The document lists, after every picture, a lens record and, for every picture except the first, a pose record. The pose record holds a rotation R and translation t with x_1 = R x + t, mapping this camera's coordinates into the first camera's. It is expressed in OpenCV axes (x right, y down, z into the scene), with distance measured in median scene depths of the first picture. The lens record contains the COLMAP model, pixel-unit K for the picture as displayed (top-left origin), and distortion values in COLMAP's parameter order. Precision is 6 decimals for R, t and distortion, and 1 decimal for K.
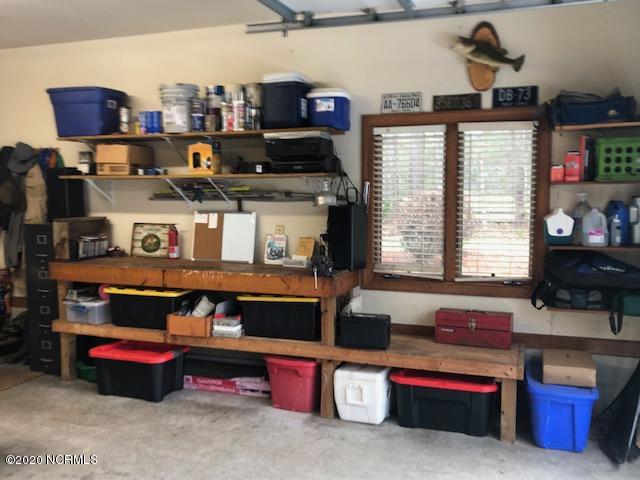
lens RADIAL K [[609.8, 0, 319.5], [0, 609.8, 247.0], [0, 0, 1]] dist [-0.004000, 0.000000]
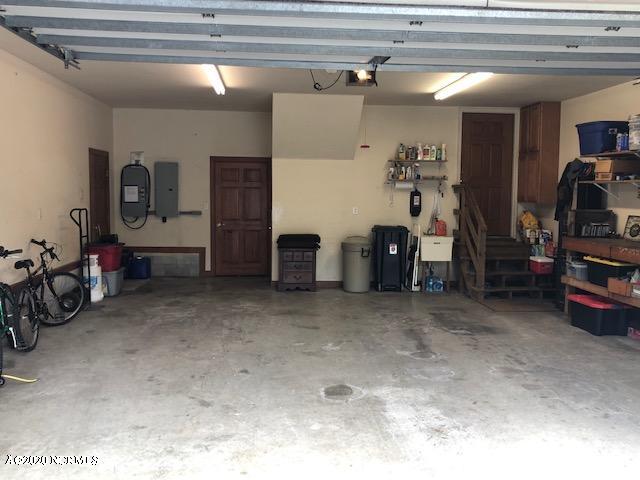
lens RADIAL K [[609.8, 0, 319.9], [0, 609.8, 240.0], [0, 0, 1]] dist [-0.004000, 0.000000]
pose [[0.422171, 0.082477, -0.902757, 0.696807], [-0.098051, 0.994165, 0.044975, 0.023835], [0.901198, 0.069528, 0.427794, -0.217712]]
